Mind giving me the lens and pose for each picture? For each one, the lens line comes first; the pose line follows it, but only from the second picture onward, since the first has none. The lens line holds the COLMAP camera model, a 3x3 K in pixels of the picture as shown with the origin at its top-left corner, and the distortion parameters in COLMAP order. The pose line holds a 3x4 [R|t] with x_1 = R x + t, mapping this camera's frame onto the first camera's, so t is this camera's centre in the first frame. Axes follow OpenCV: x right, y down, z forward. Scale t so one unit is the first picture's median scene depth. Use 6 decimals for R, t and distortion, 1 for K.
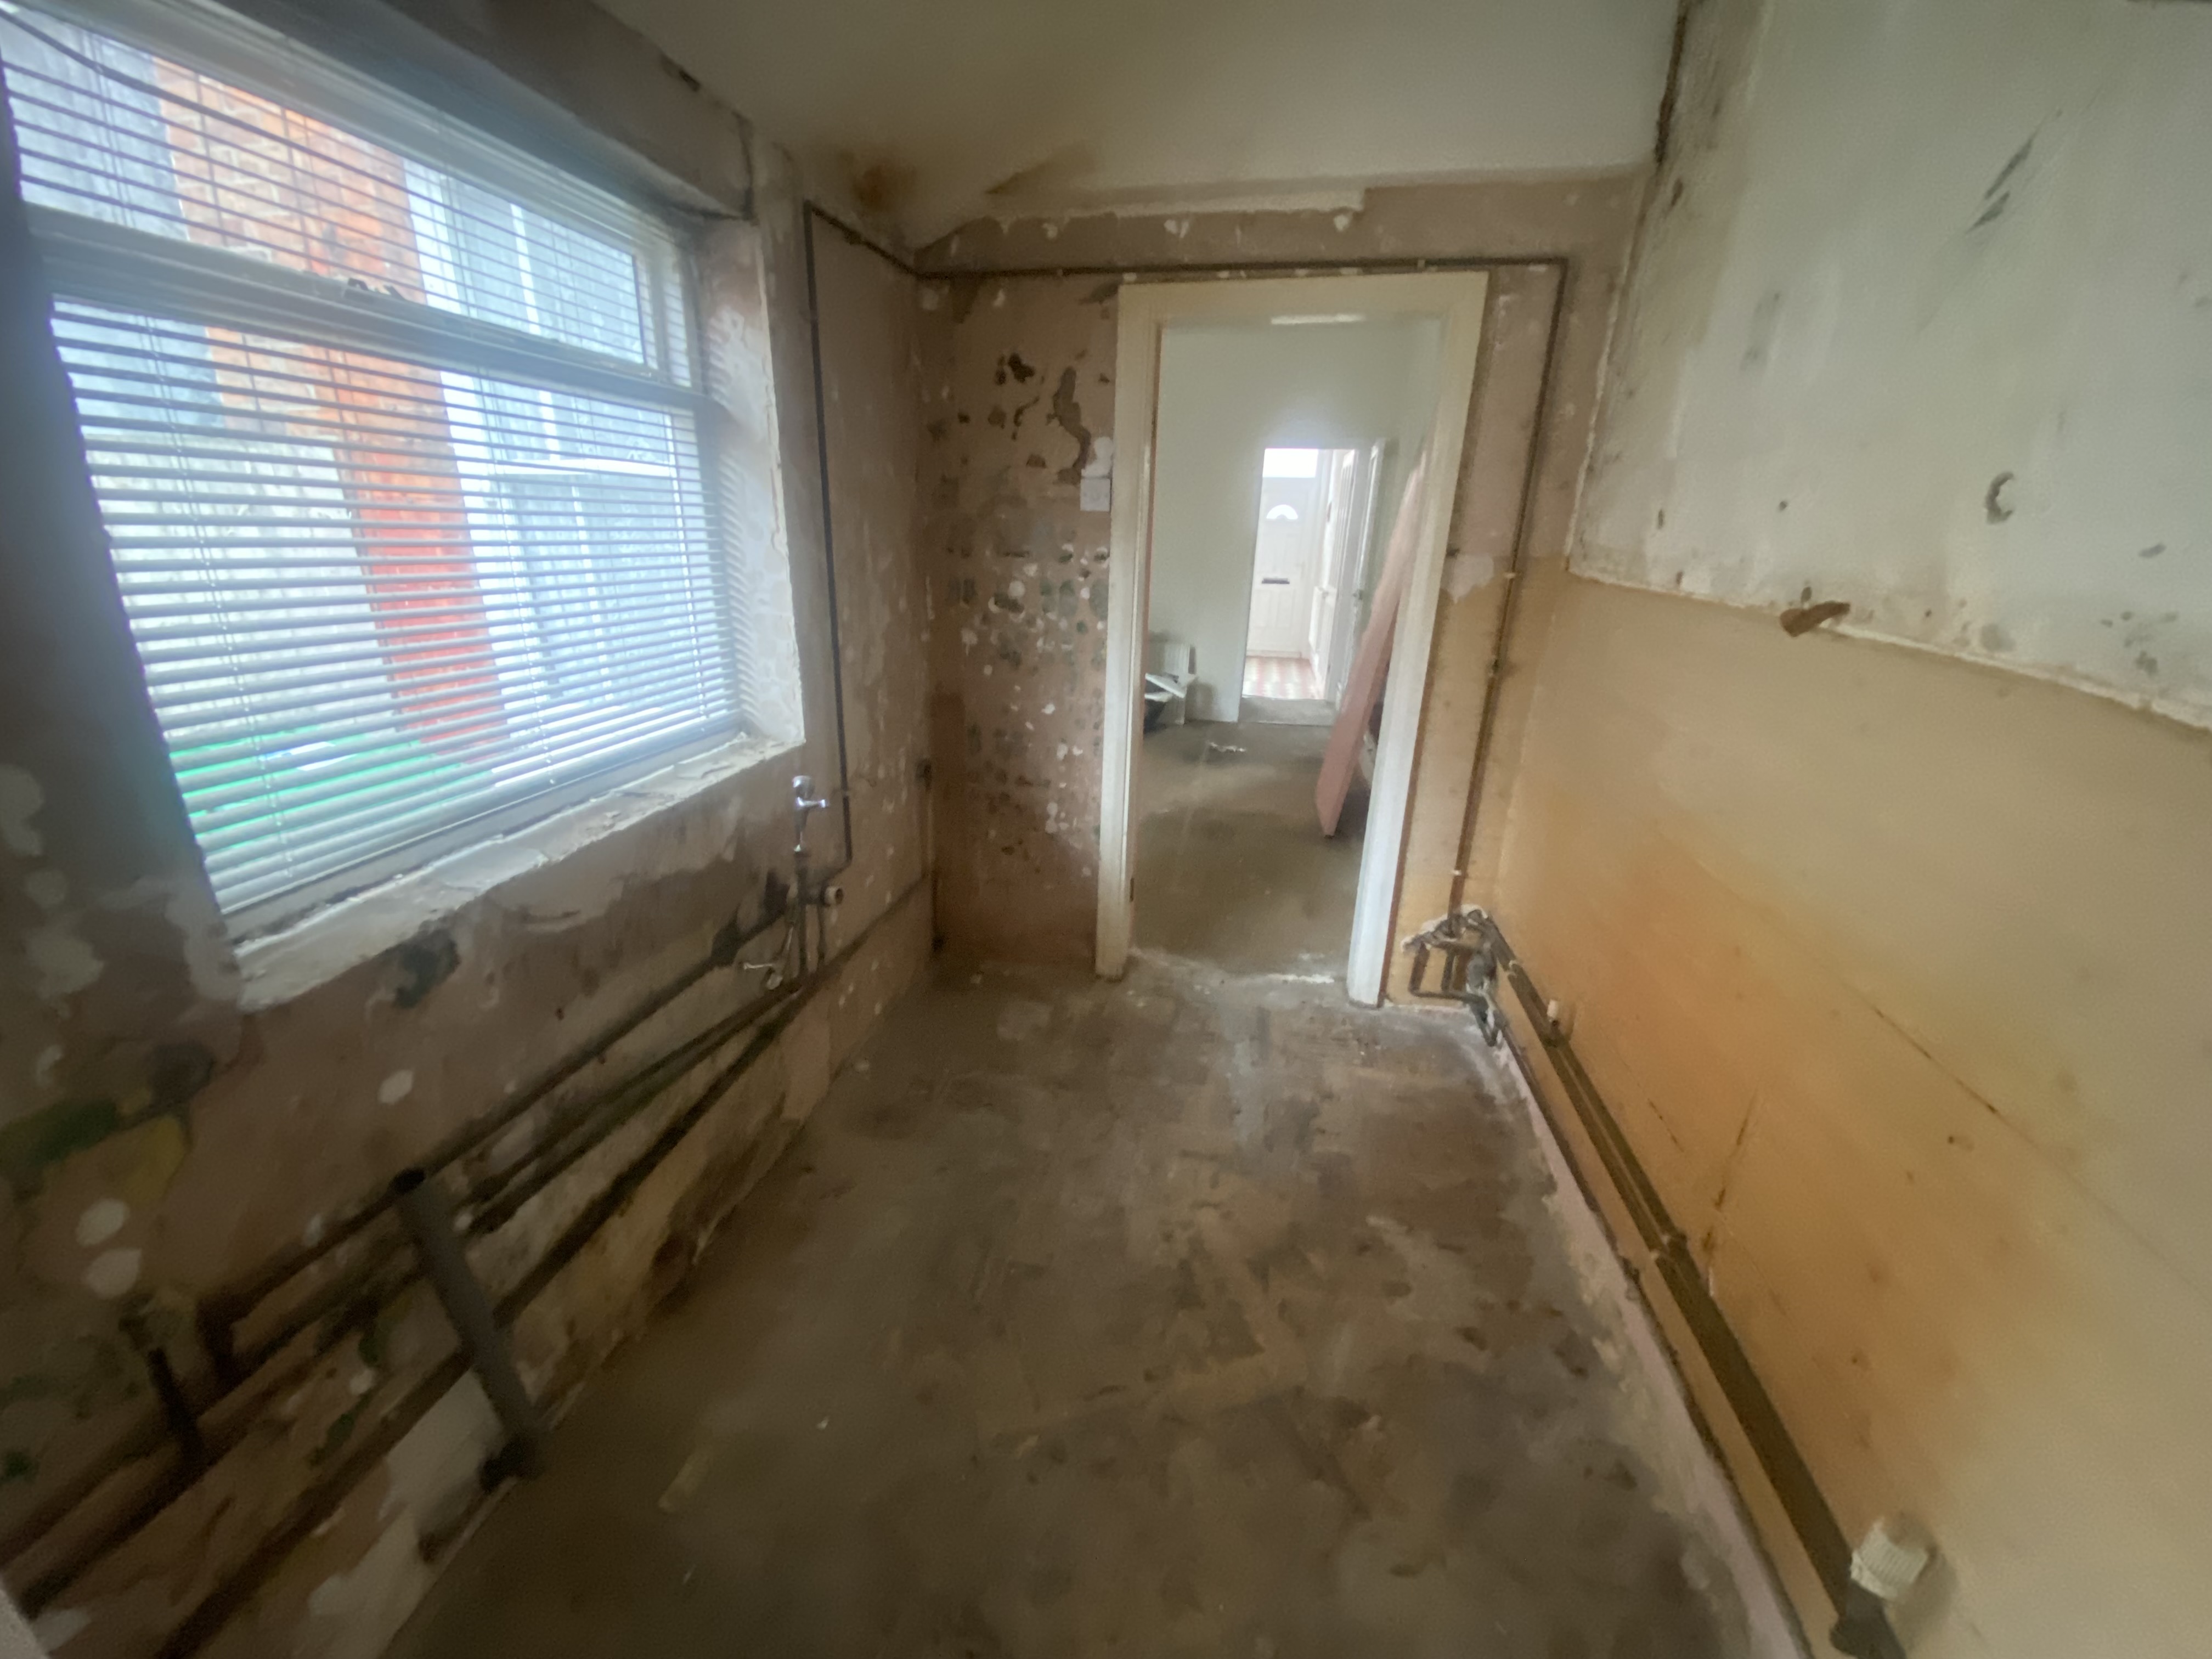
lens RADIAL K [[919.8, 0, 1097.4], [0, 919.8, 824.1], [0, 0, 1]] dist [0.045245, -0.032746]
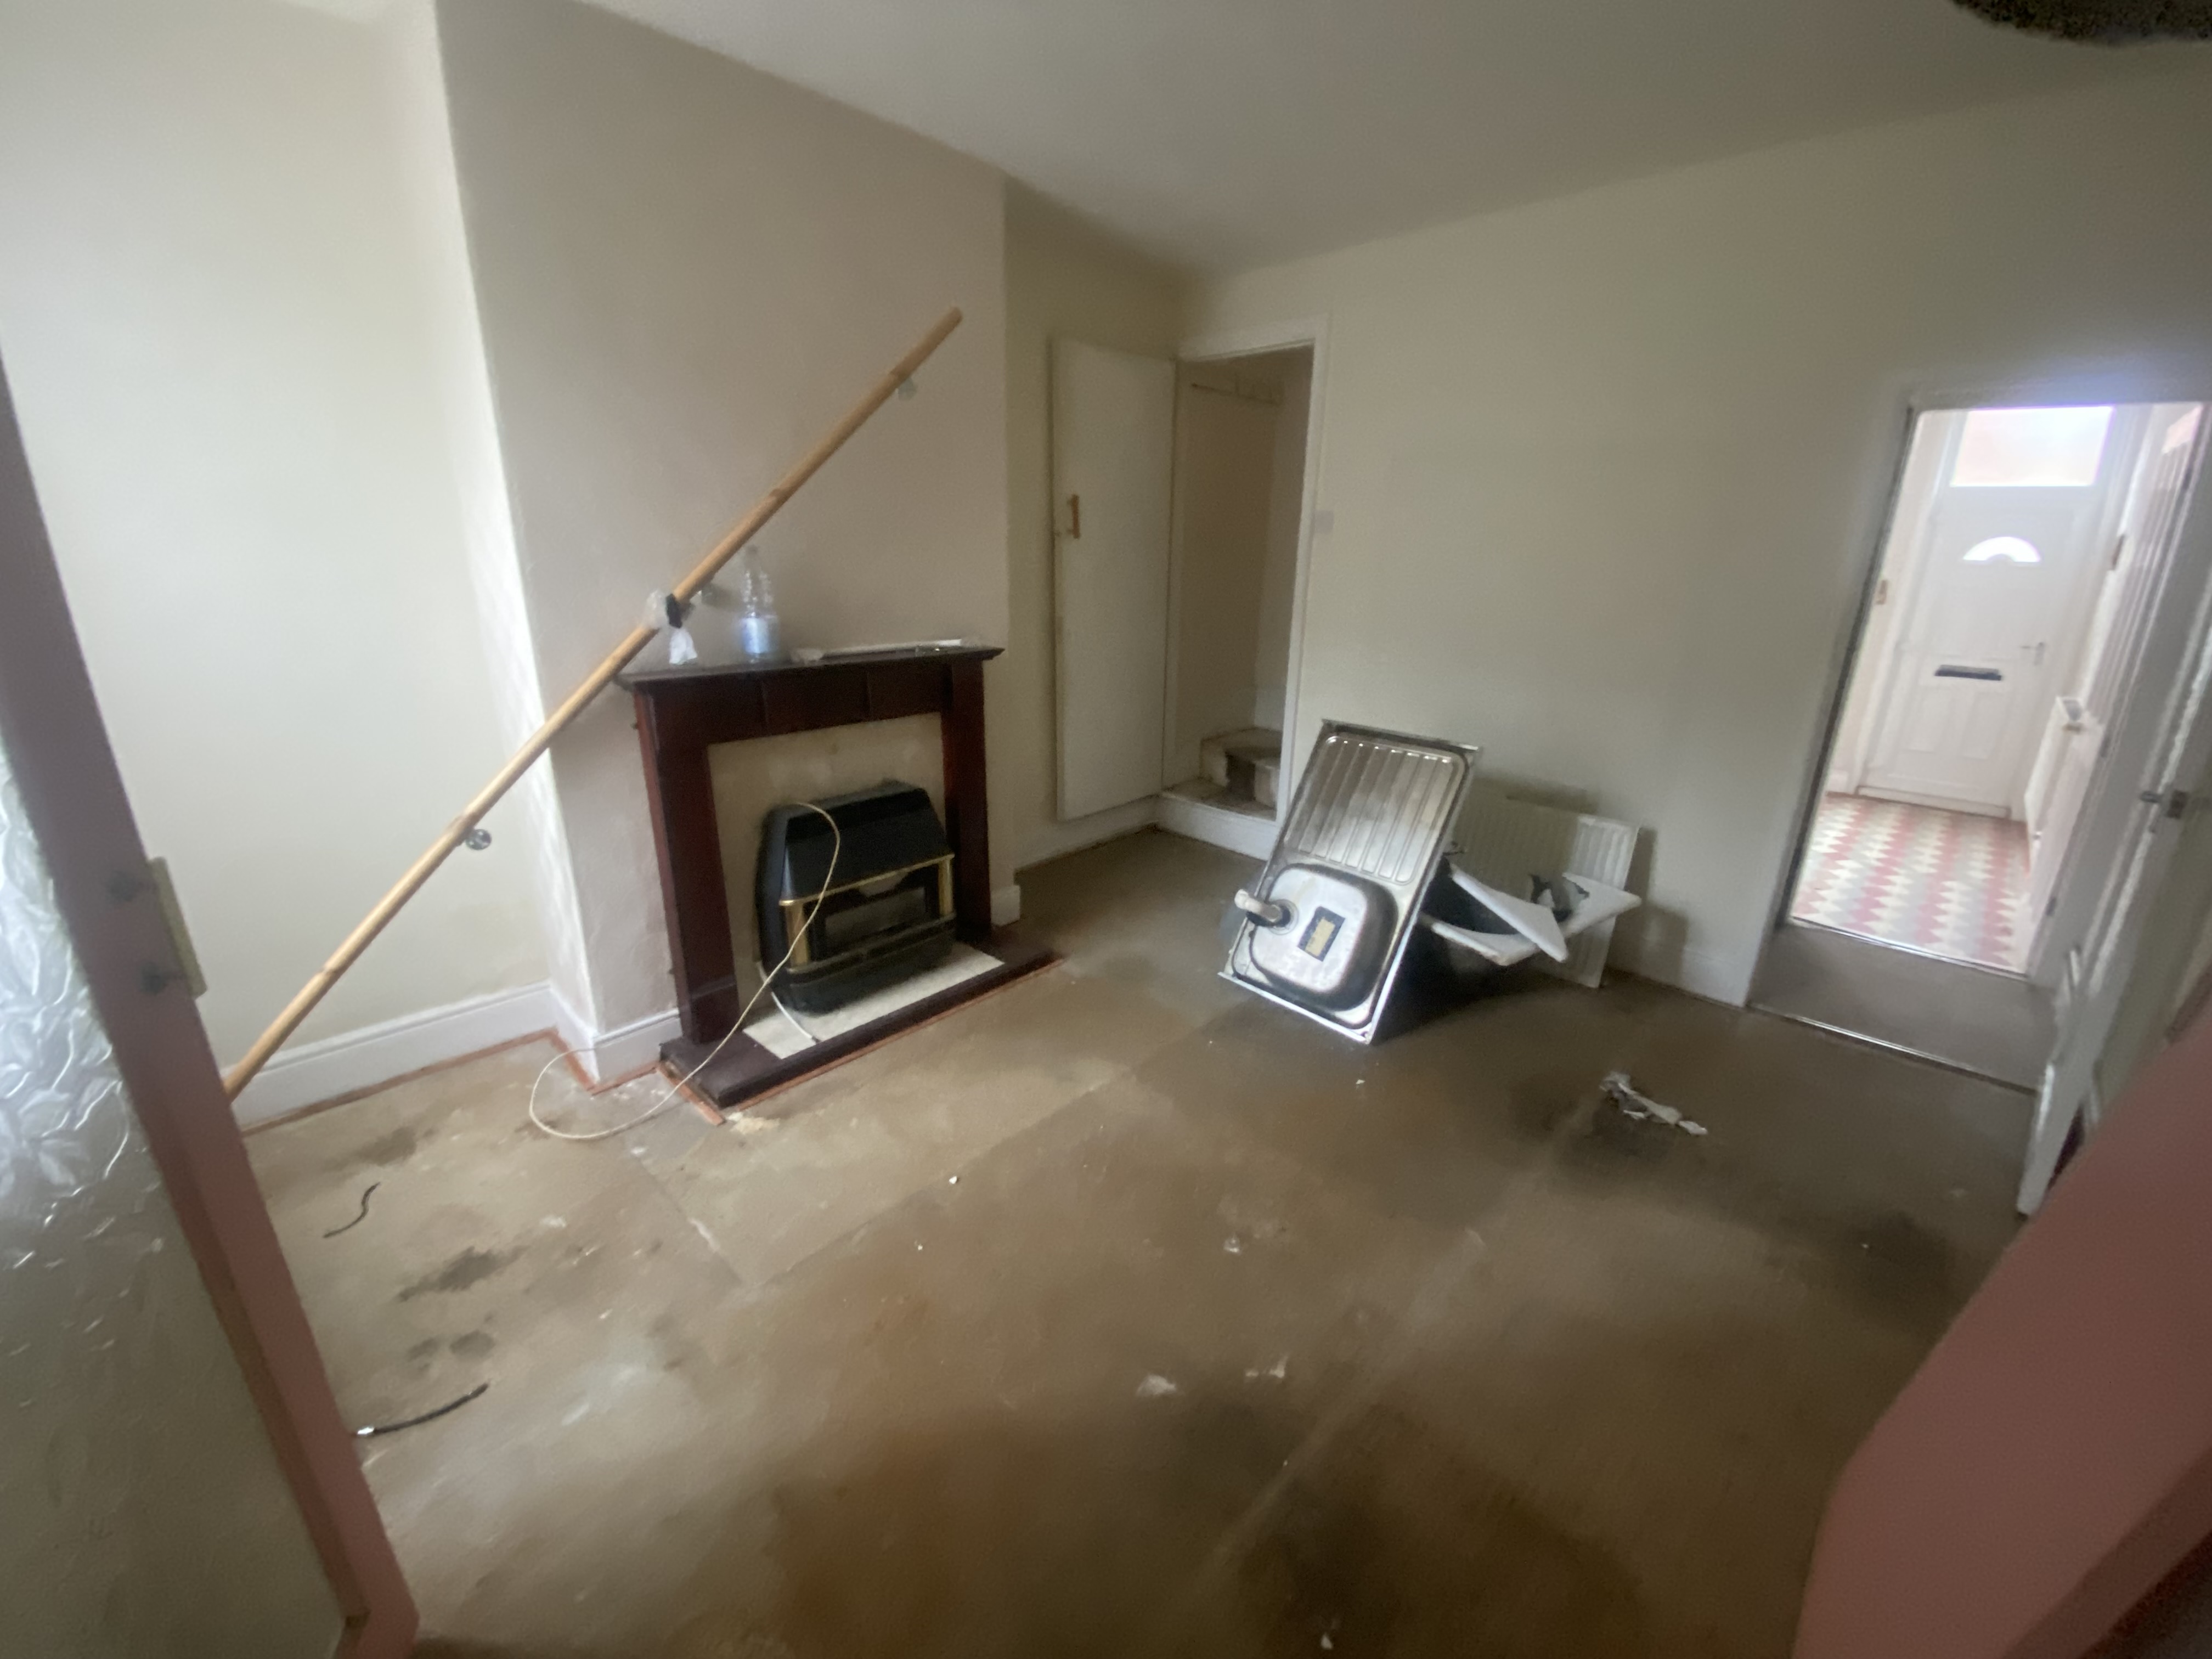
lens RADIAL K [[905.2, 0, 1116.5], [0, 905.2, 830.0], [0, 0, 1]] dist [0.068125, -0.029975]
pose [[0.839680, 0.140898, -0.524486, 0.110663], [-0.164255, 0.986416, 0.002027, -0.133120], [0.517646, 0.084447, 0.851417, 0.405021]]
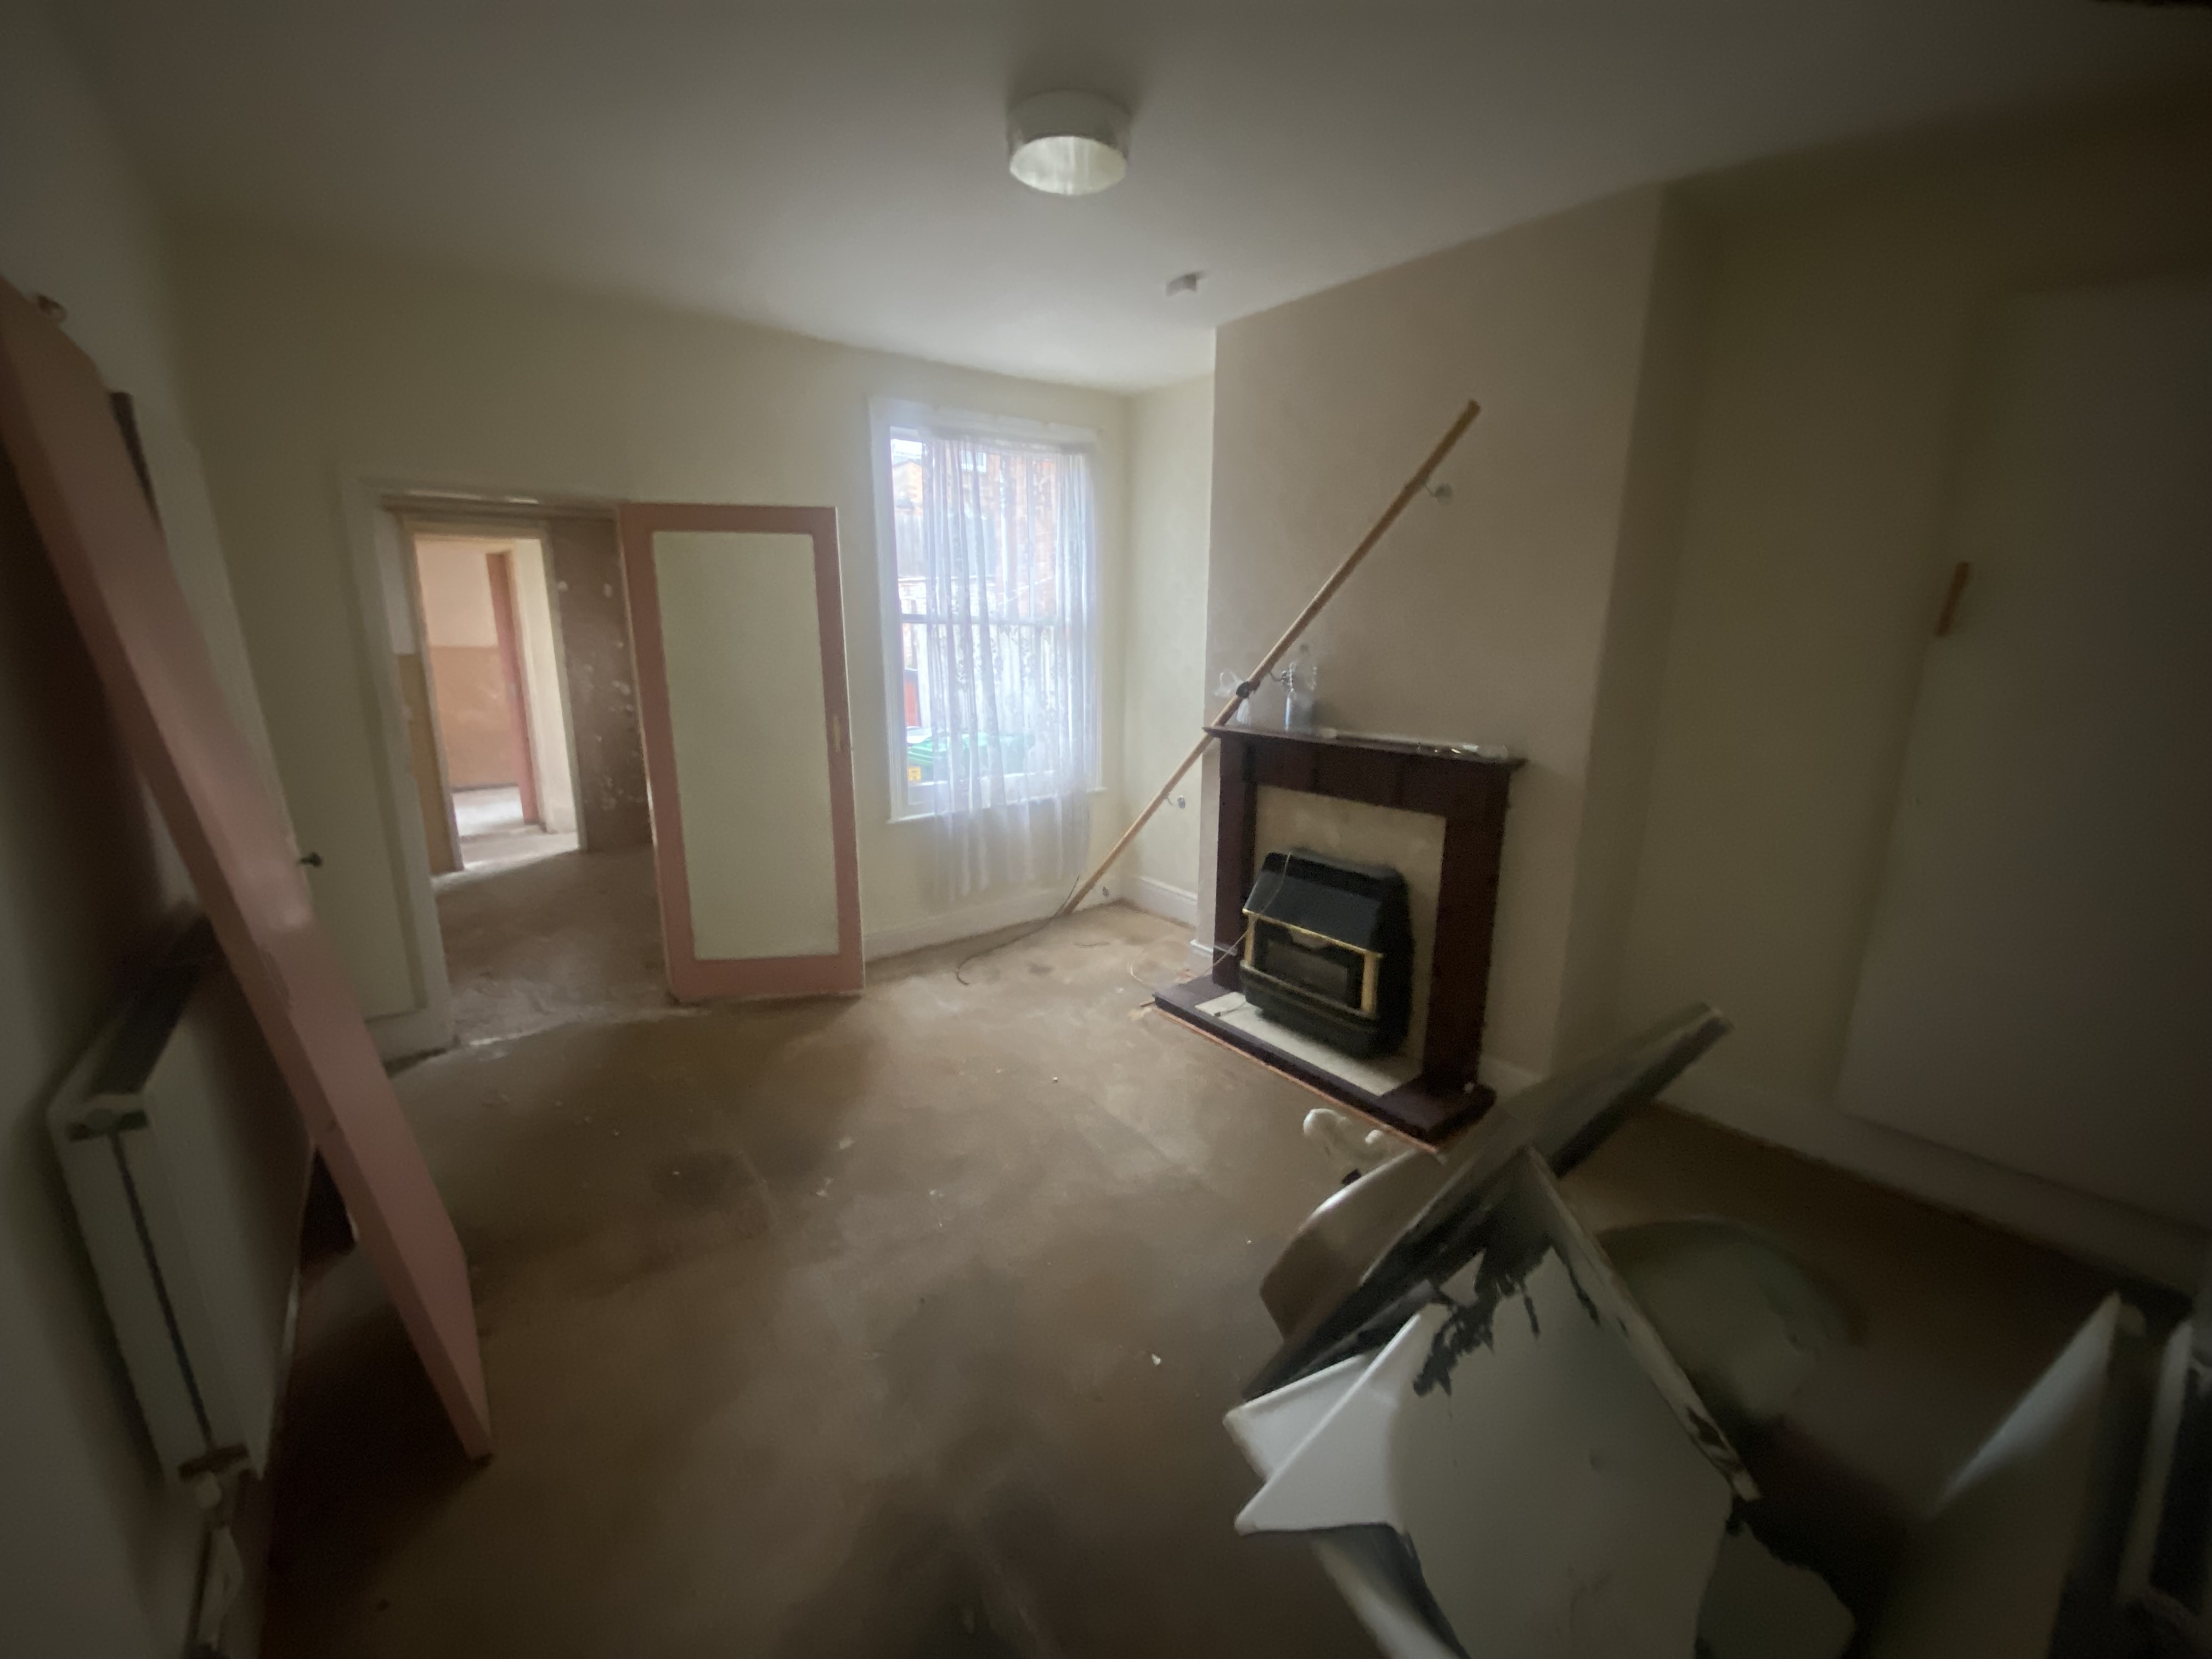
lens RADIAL K [[919.8, 0, 1097.4], [0, 919.8, 824.1], [0, 0, 1]] dist [0.045245, -0.032746]
pose [[-0.702899, 0.115725, -0.701813, 0.176694], [-0.250707, 0.883047, 0.396704, -0.252747], [0.665642, 0.454792, -0.591680, 0.746688]]
